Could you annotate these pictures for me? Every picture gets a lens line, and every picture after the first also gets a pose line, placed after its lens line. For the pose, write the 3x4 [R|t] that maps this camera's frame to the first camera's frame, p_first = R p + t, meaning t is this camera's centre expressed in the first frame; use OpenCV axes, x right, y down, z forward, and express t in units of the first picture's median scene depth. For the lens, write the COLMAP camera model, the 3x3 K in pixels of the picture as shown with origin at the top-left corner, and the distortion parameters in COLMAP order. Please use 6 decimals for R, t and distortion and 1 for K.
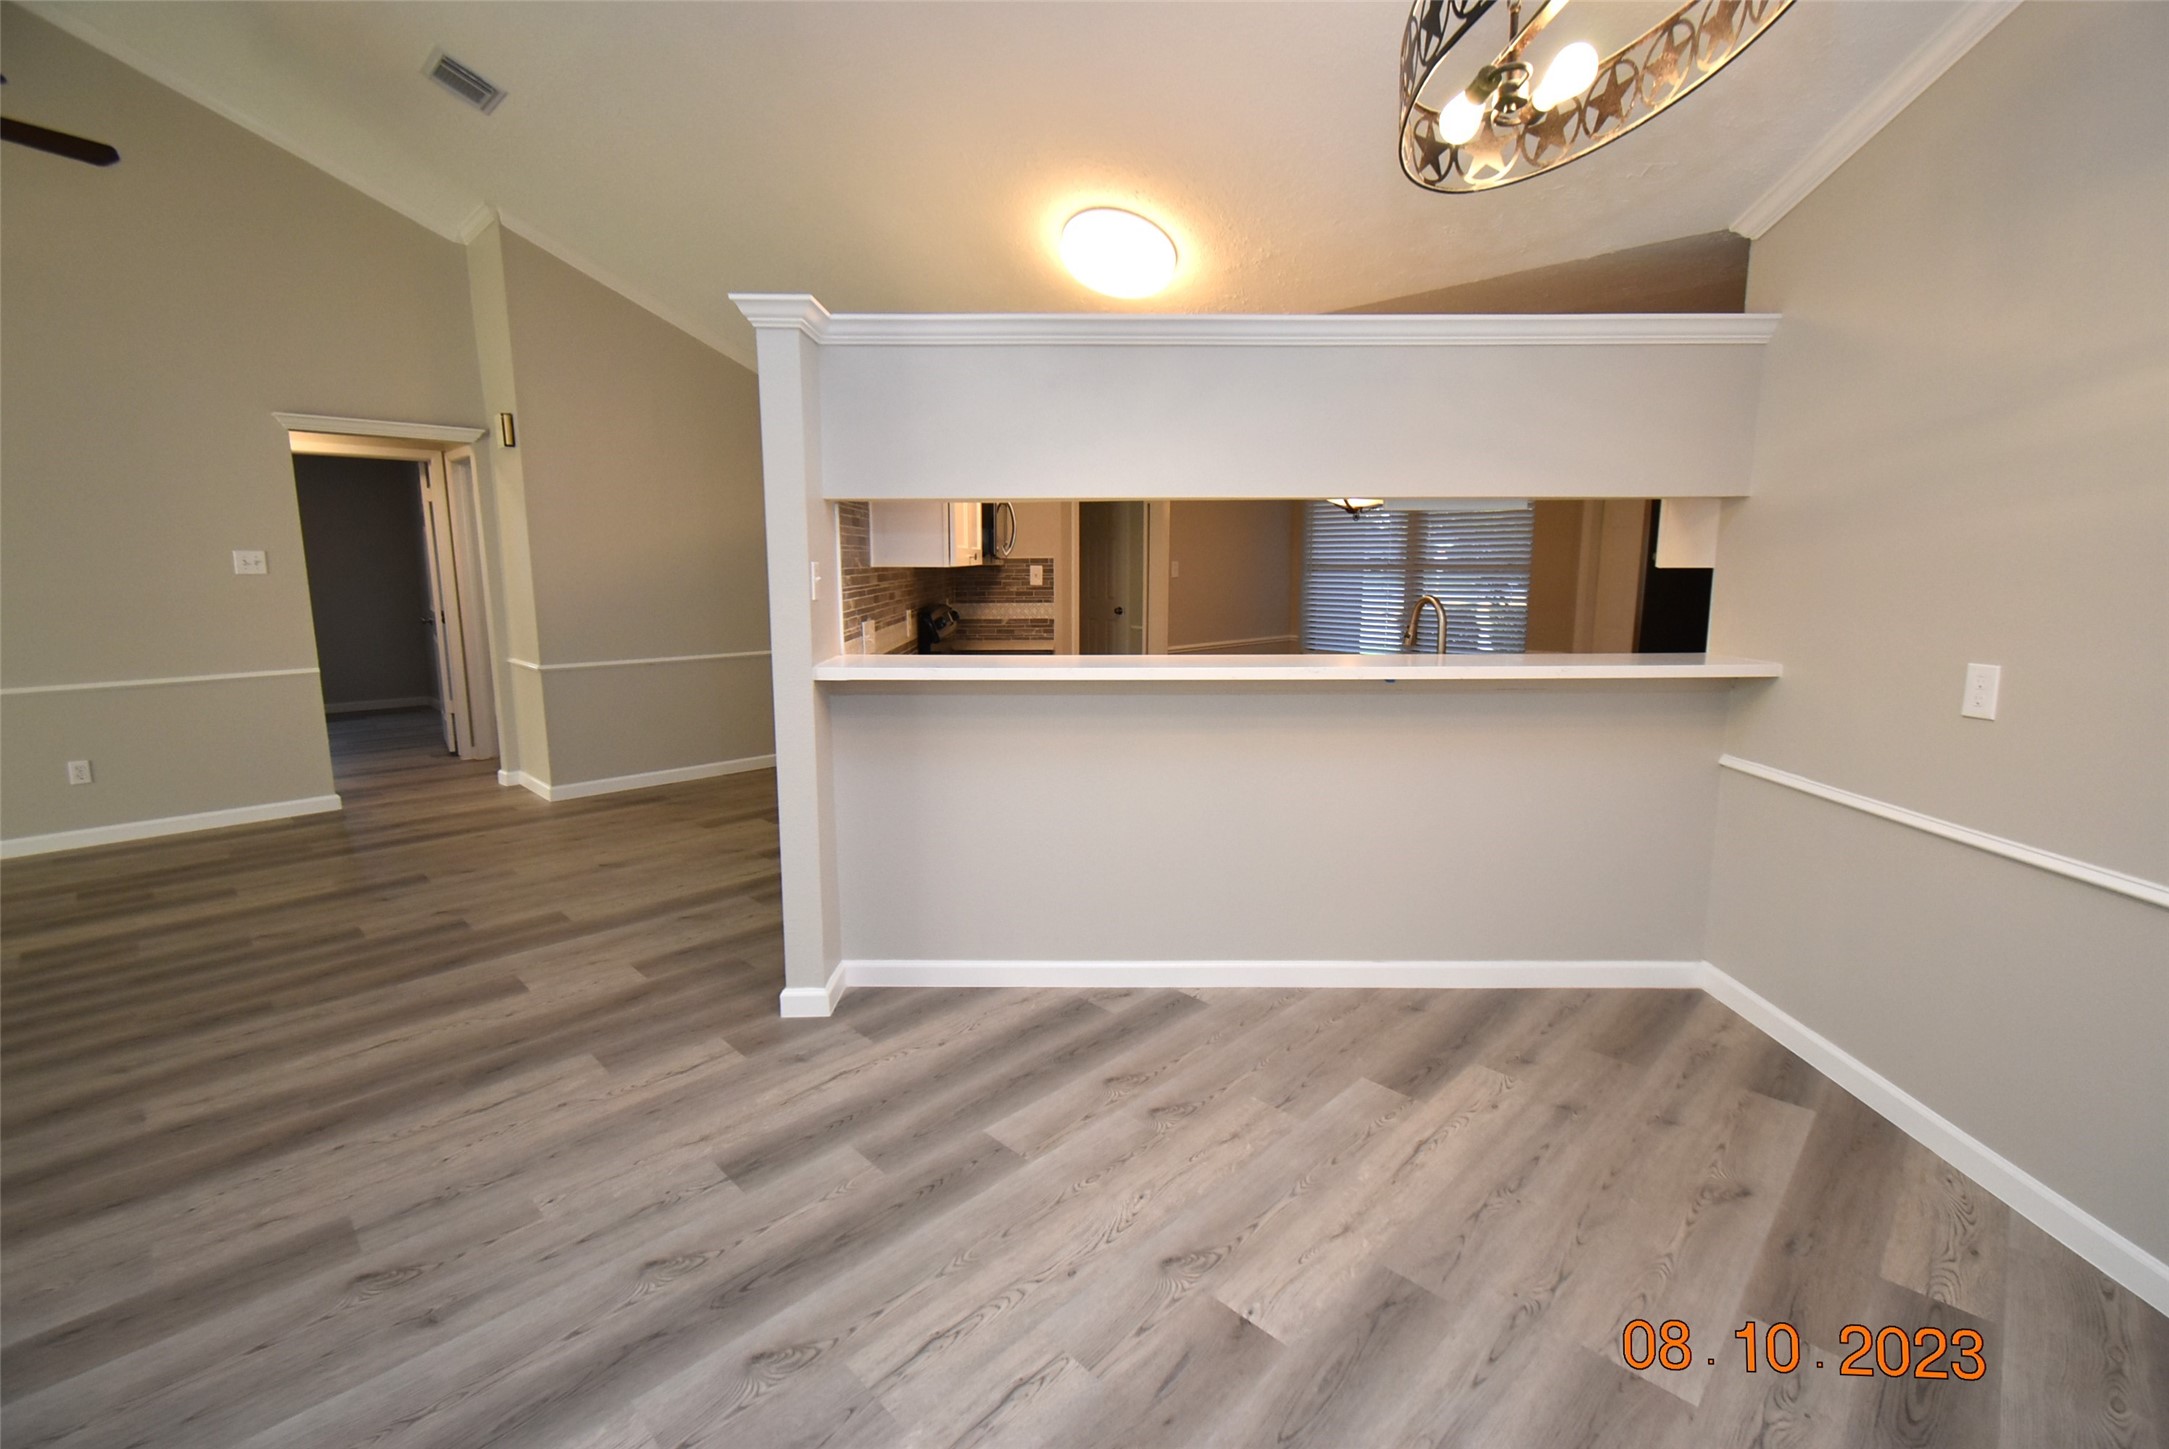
lens RADIAL K [[946.6, 0, 1076.5], [0, 946.6, 703.3], [0, 0, 1]] dist [0.001478, -0.000400]
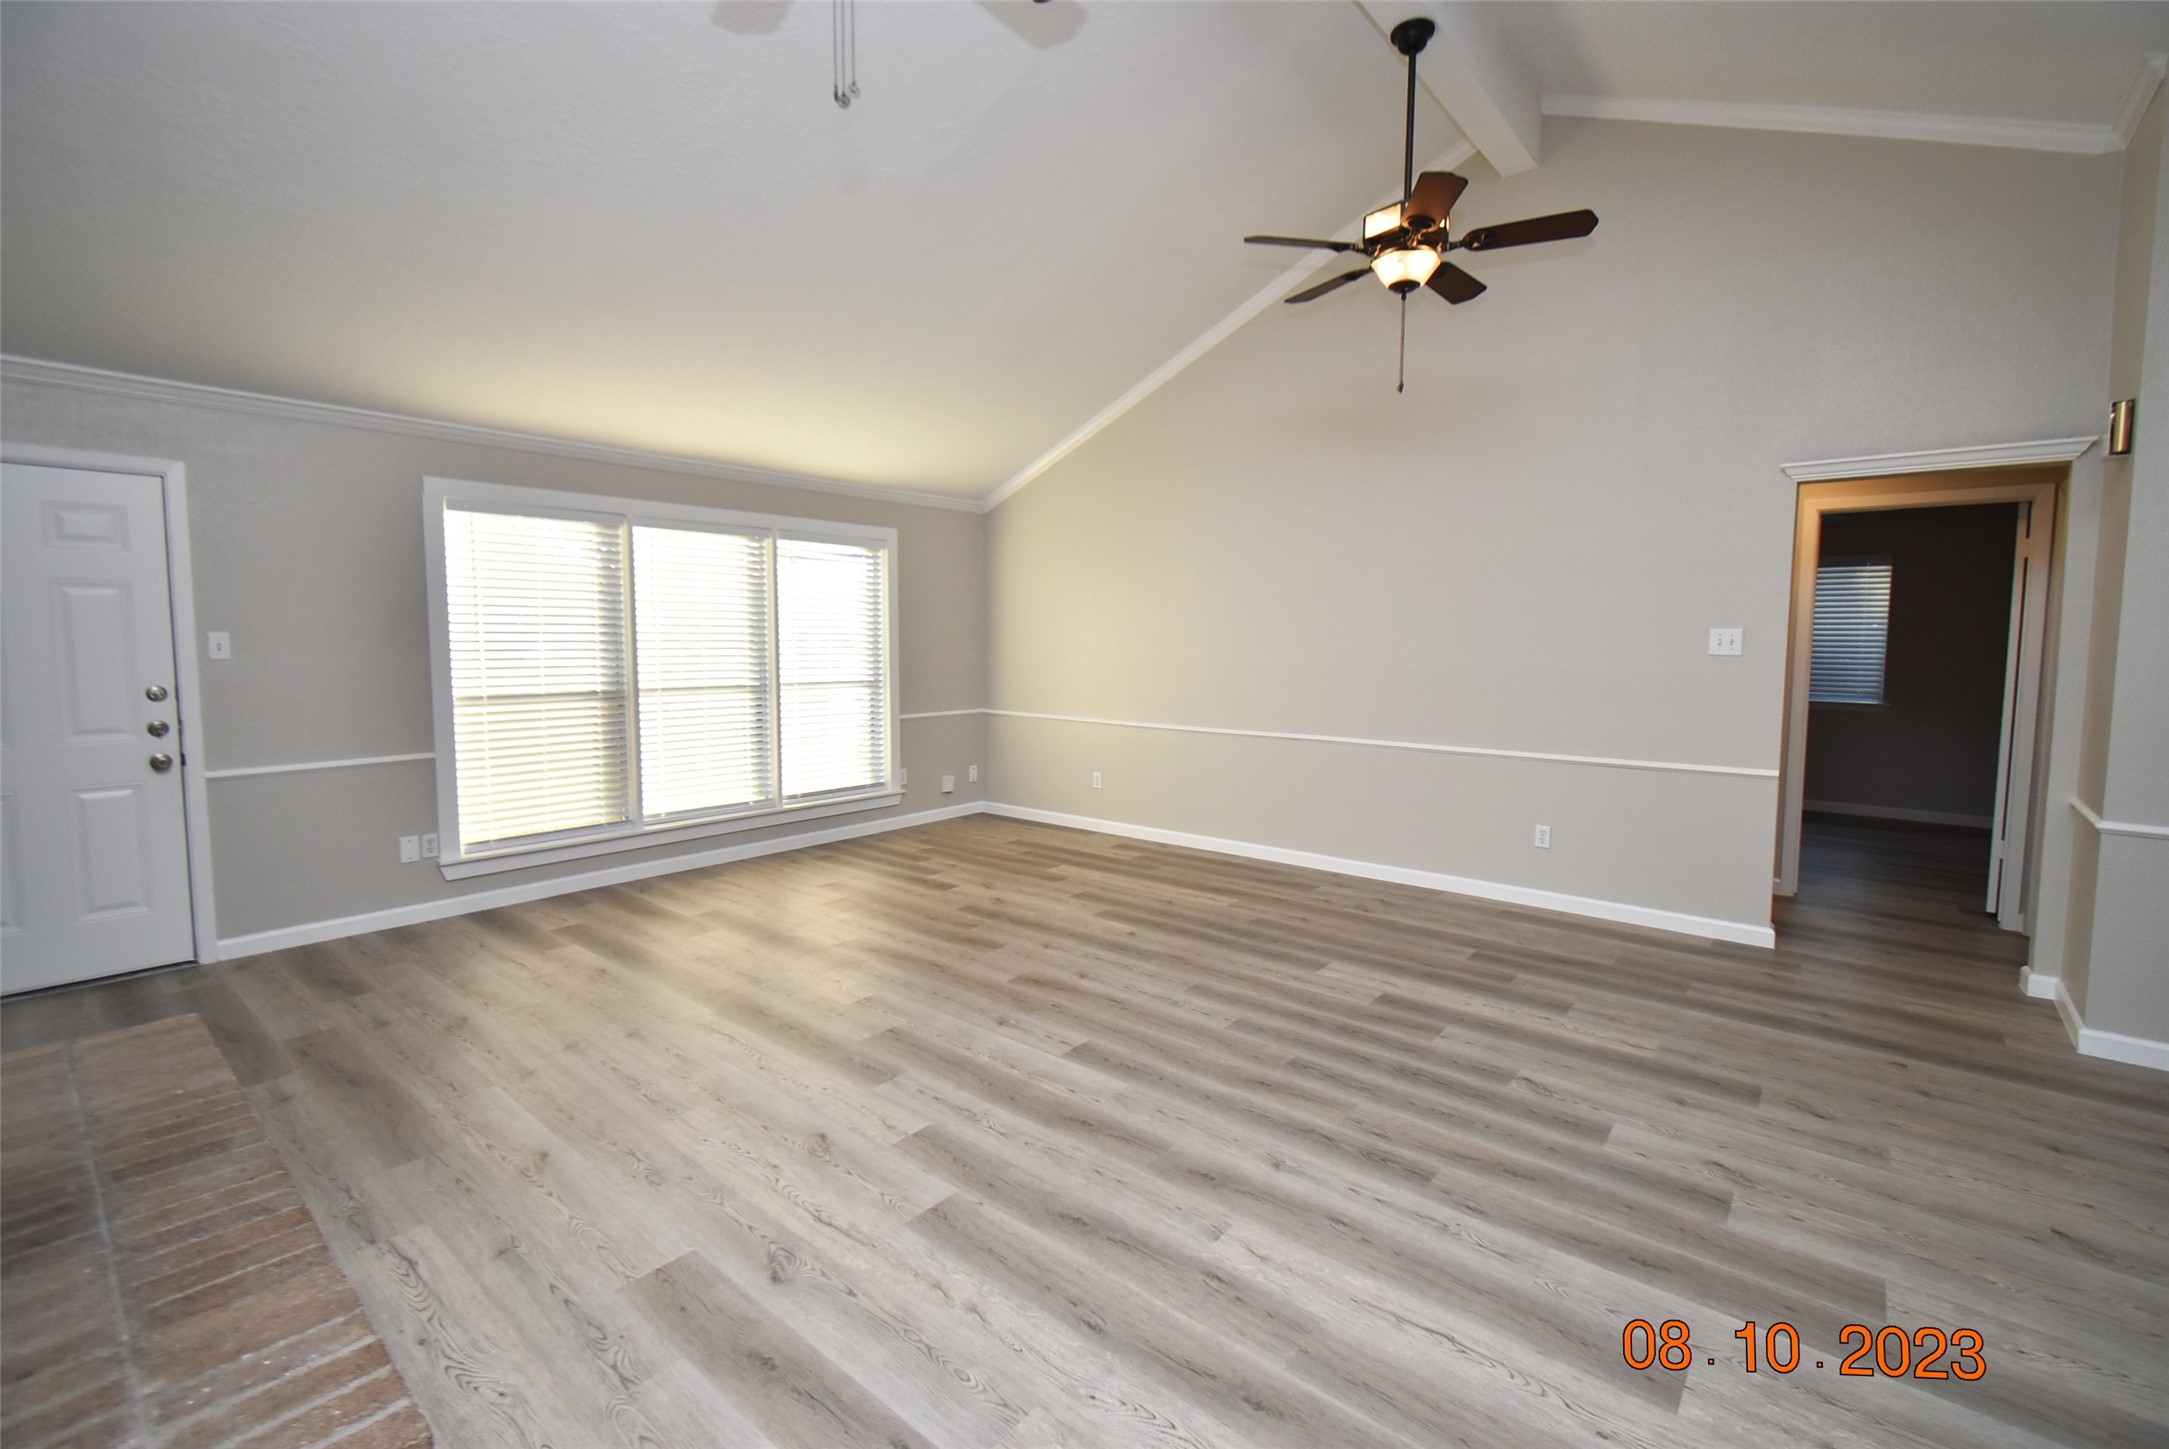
lens RADIAL K [[946.6, 0, 1076.5], [0, 946.6, 703.3], [0, 0, 1]] dist [0.001478, -0.000400]
pose [[0.090514, 0.077658, -0.992863, -0.094475], [-0.153707, 0.986099, 0.063116, -0.096941], [0.983962, 0.146897, 0.101192, 0.574972]]
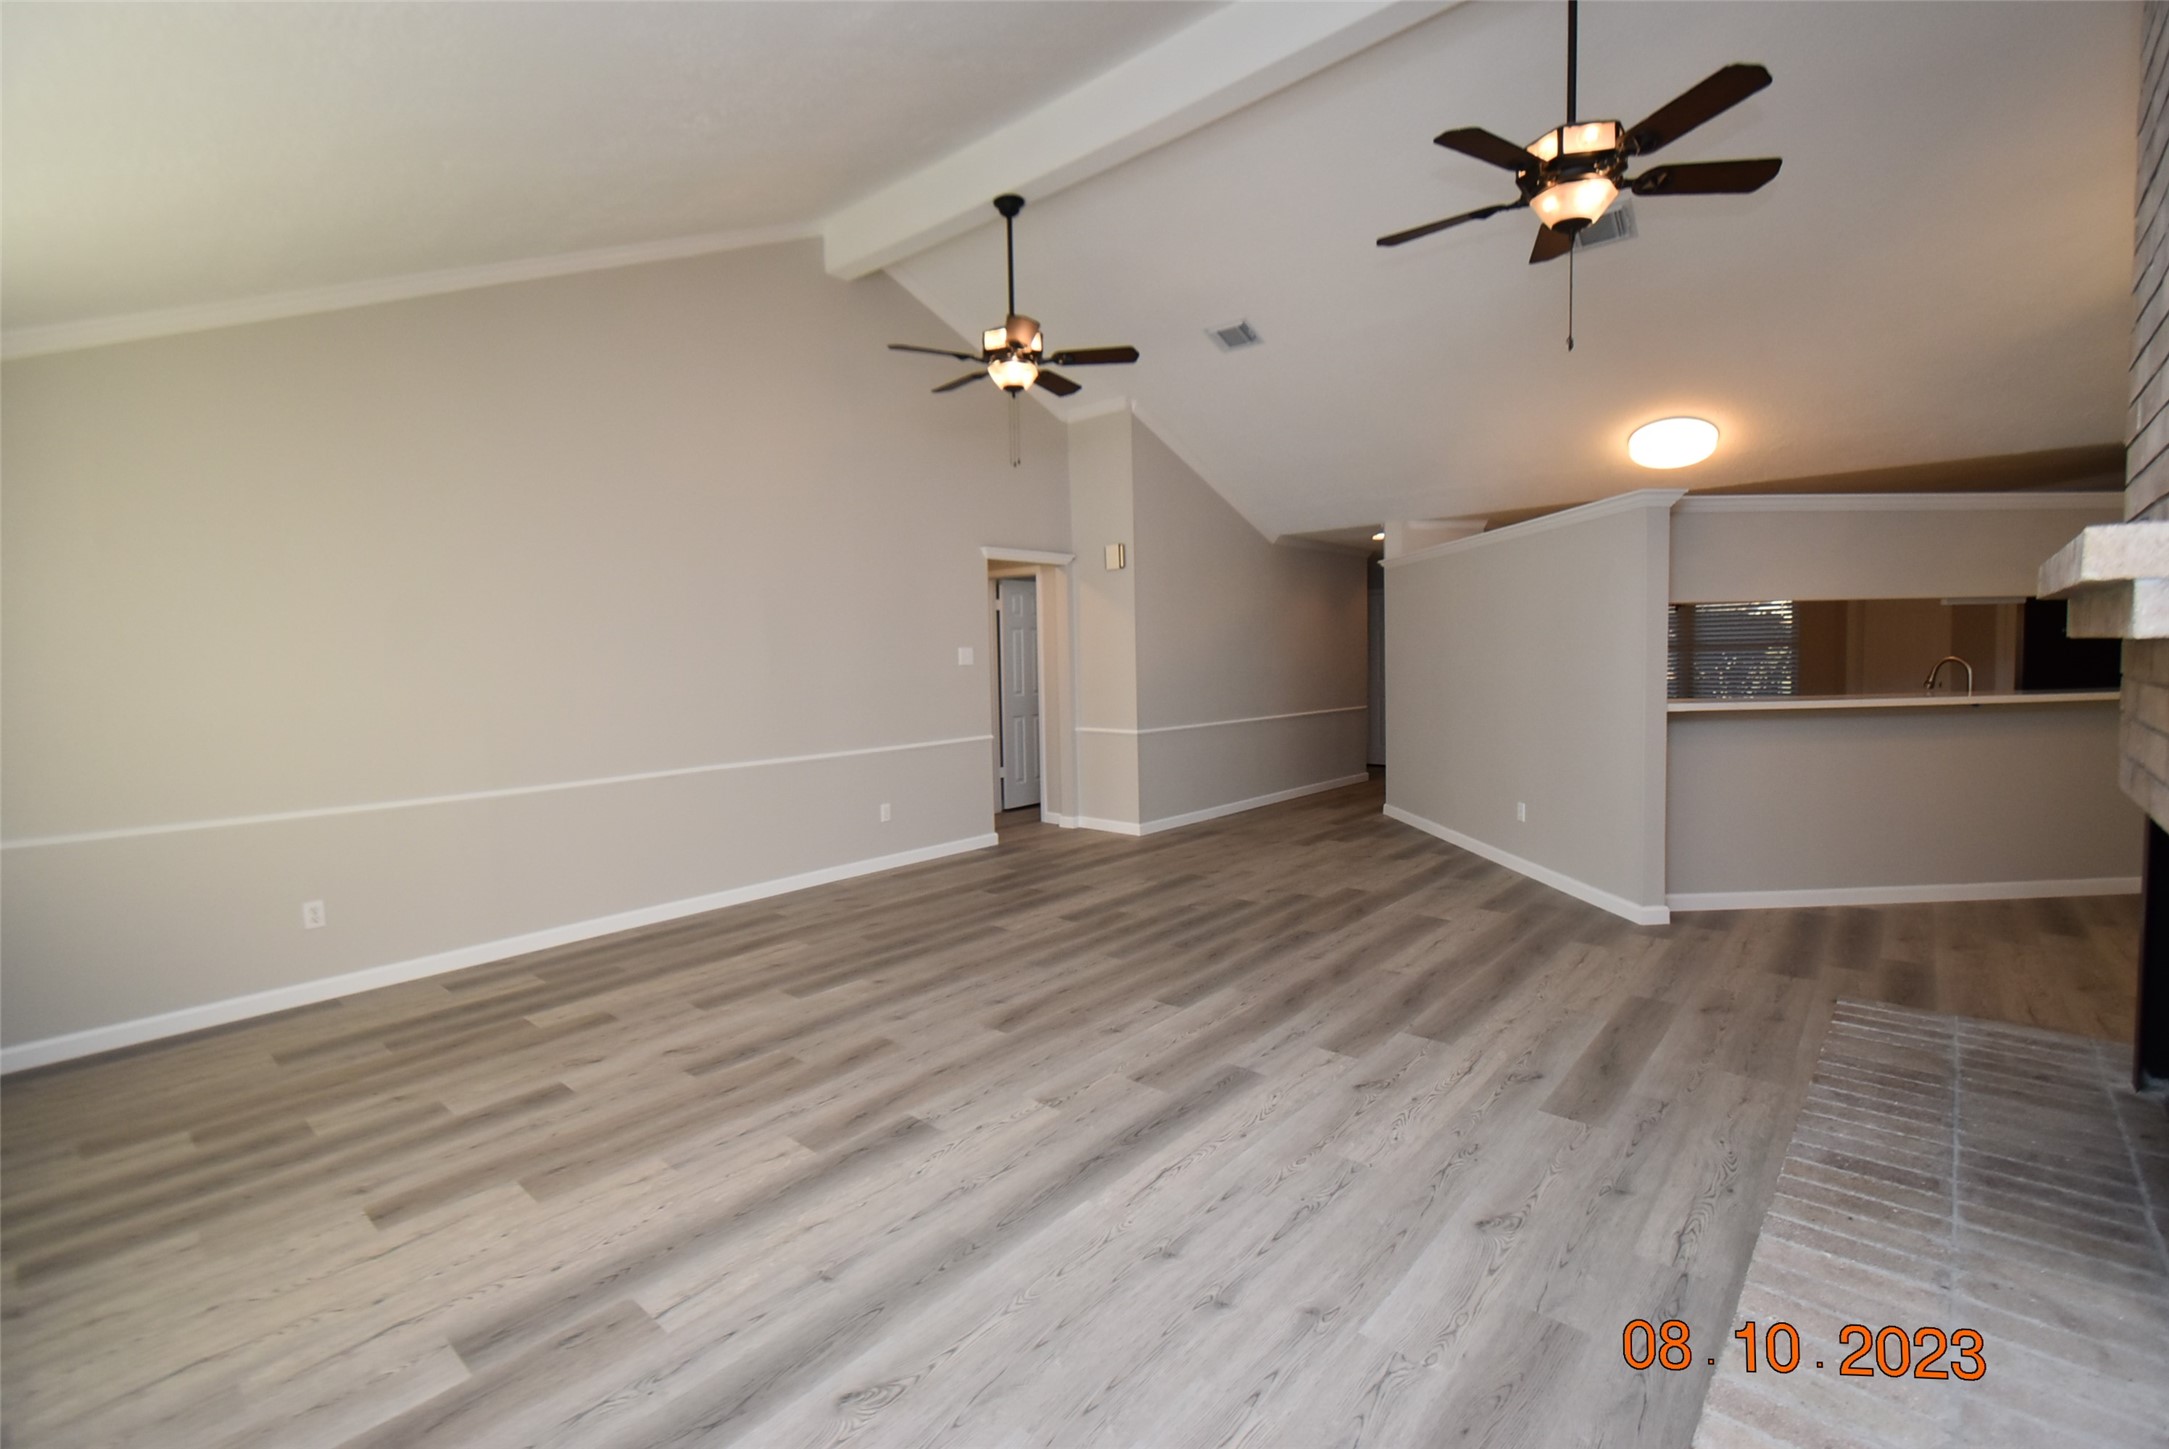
lens RADIAL K [[946.6, 0, 1076.5], [0, 946.6, 703.3], [0, 0, 1]] dist [0.001478, -0.000400]
pose [[0.998022, -0.022350, 0.058754, -1.371411], [0.027964, 0.994936, -0.096541, 0.088826], [-0.056299, 0.097993, 0.993593, -0.582569]]
